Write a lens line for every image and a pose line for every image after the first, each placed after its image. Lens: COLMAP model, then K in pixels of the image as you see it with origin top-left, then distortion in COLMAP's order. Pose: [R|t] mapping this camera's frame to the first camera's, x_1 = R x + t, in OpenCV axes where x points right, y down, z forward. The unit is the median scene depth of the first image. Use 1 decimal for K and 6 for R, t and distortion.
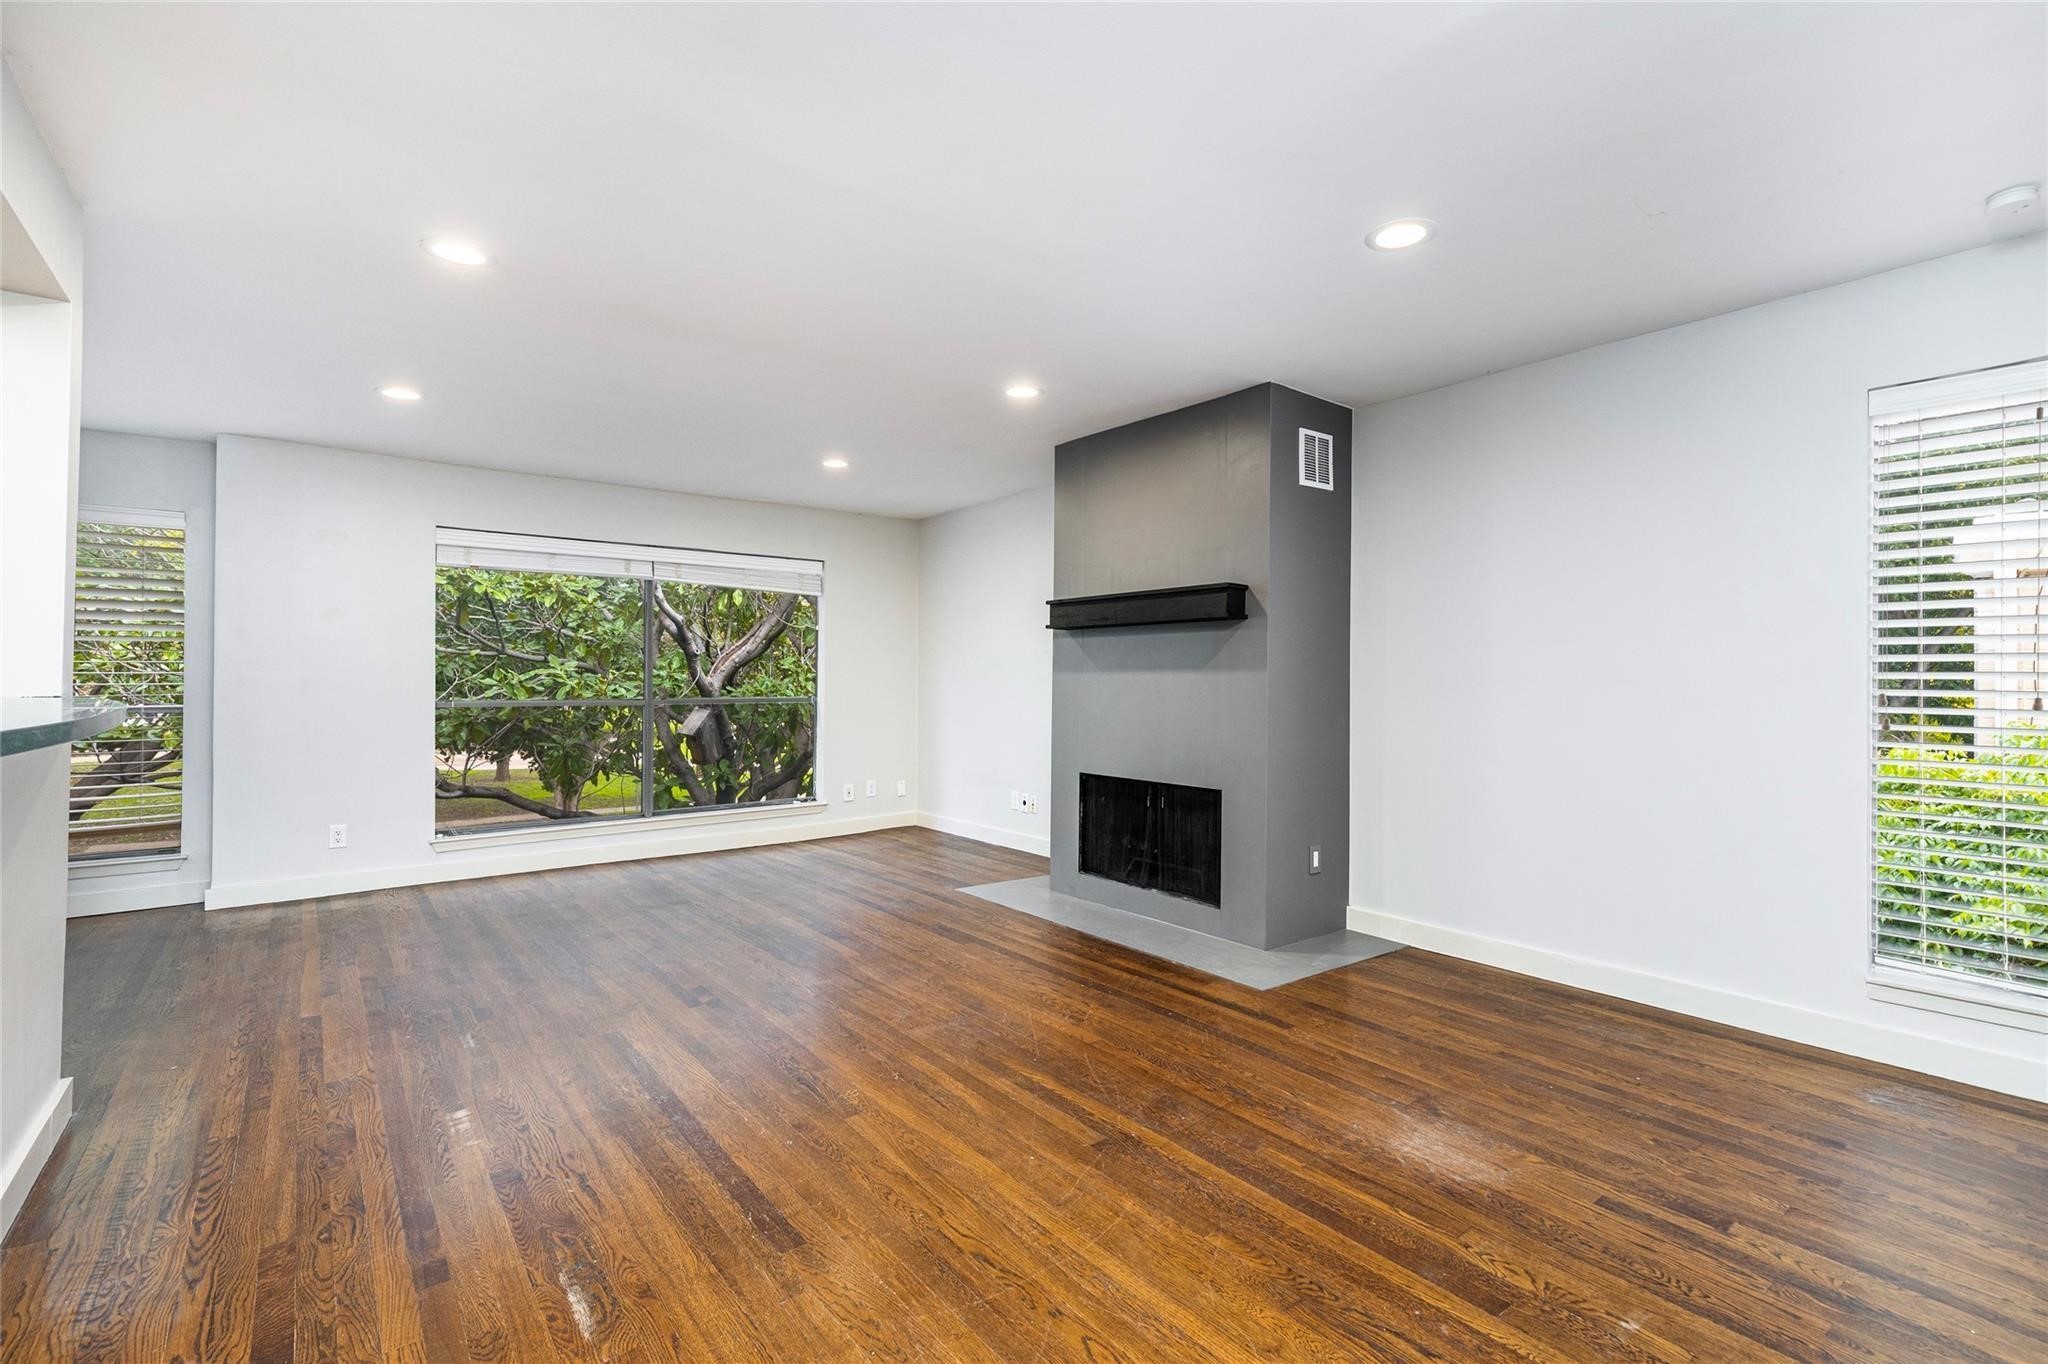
lens RADIAL K [[922.9, 0, 1054.7], [0, 922.9, 690.1], [0, 0, 1]] dist [0.008614, -0.001640]
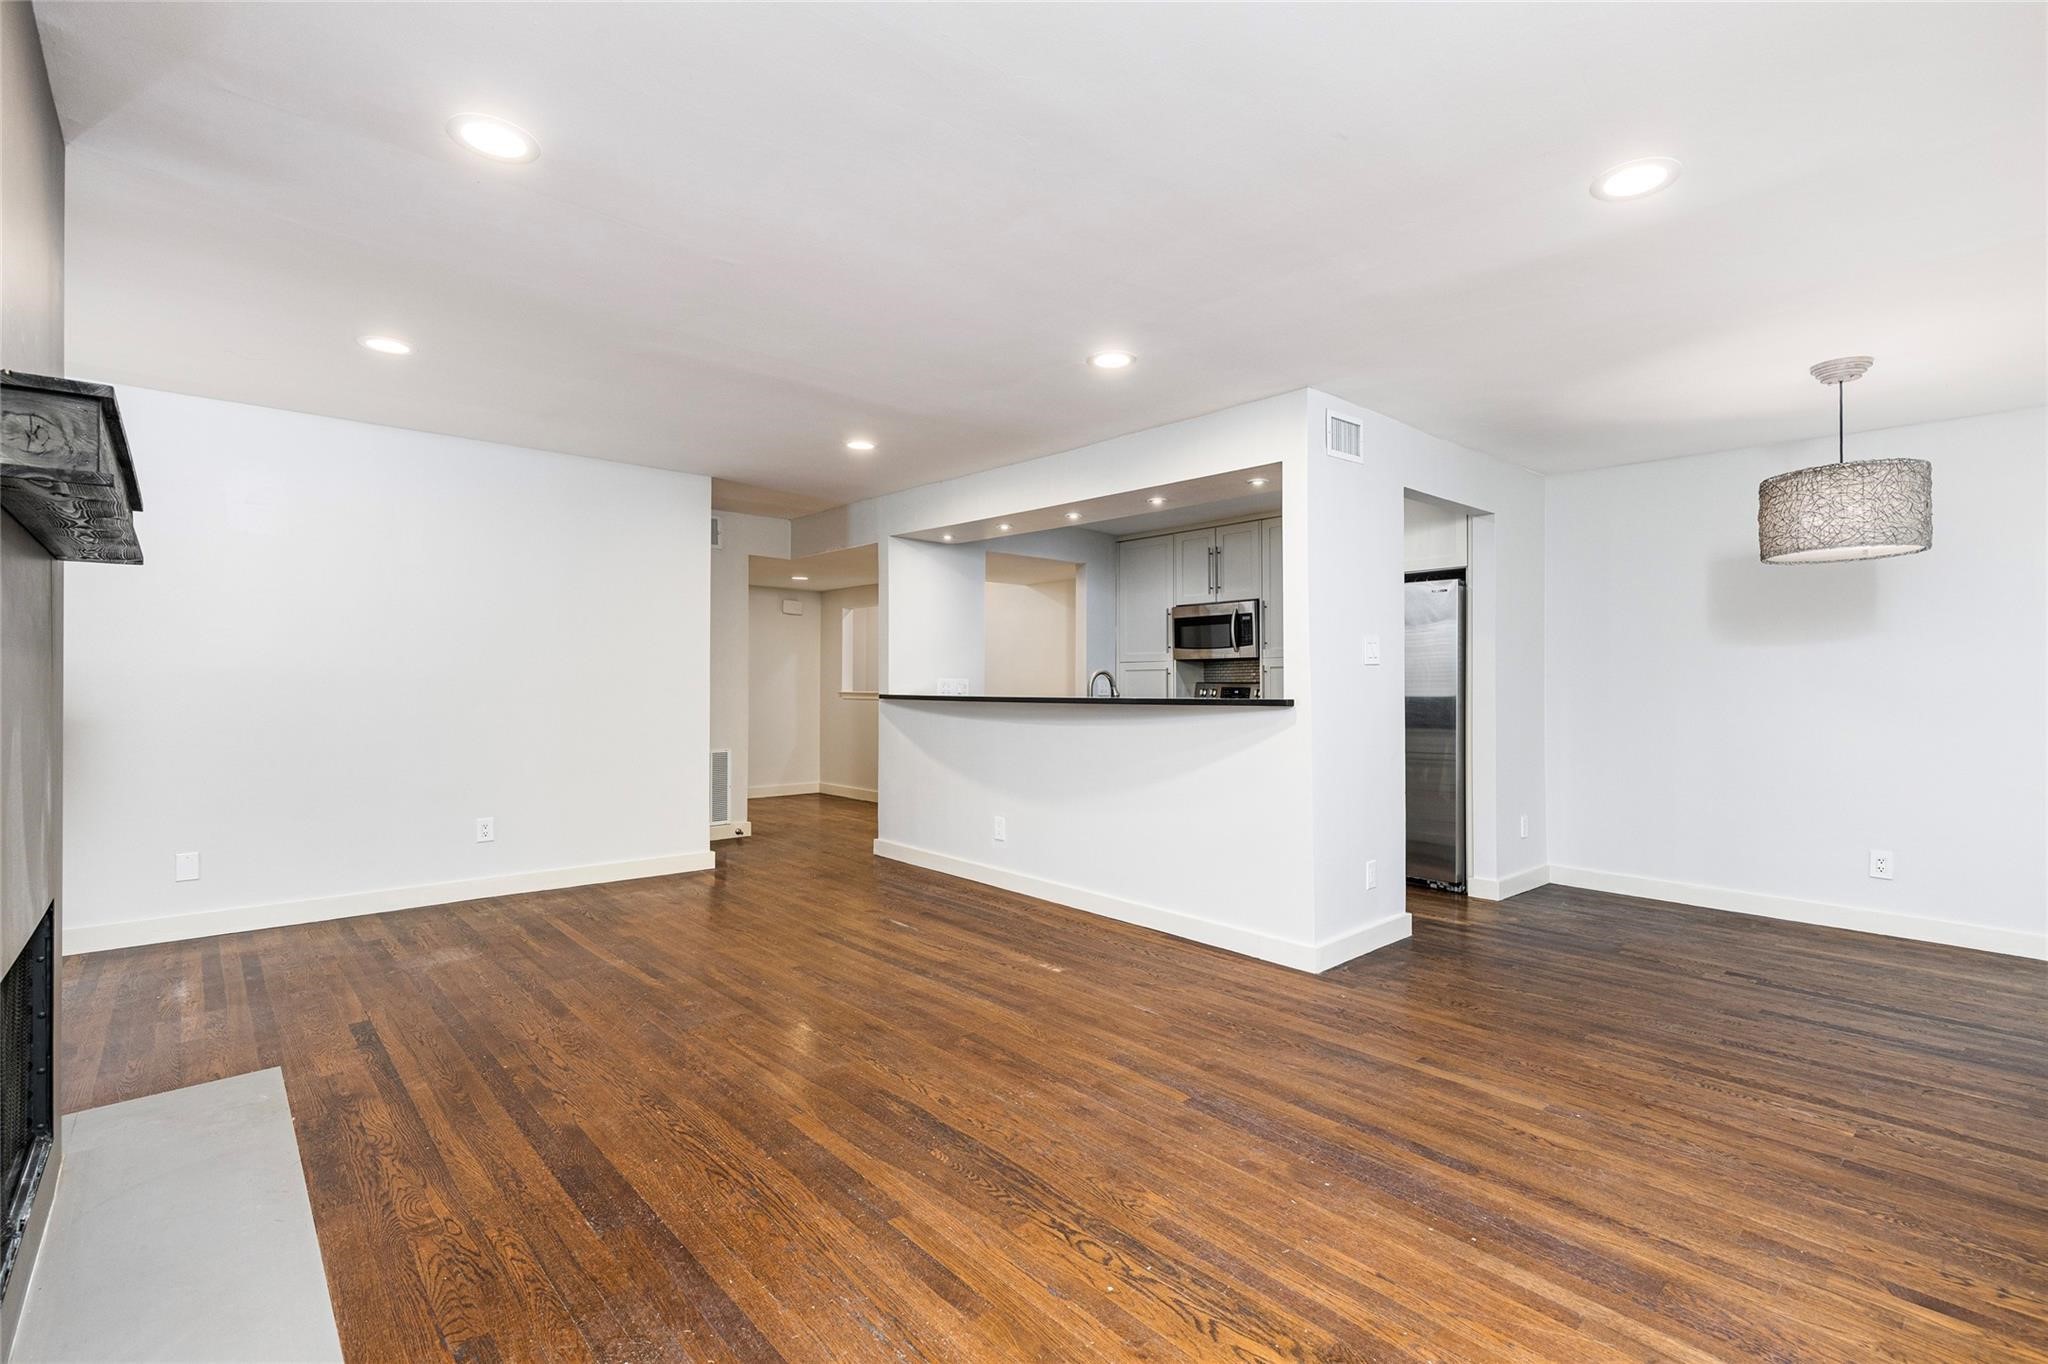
lens RADIAL K [[922.9, 0, 1049.8], [0, 922.9, 683.3], [0, 0, 1]] dist [0.008614, -0.001640]
pose [[-0.998044, -0.008808, -0.061889, -0.402300], [-0.009243, 0.999935, 0.006746, -0.019728], [0.061826, 0.007305, -0.998060, 1.906609]]
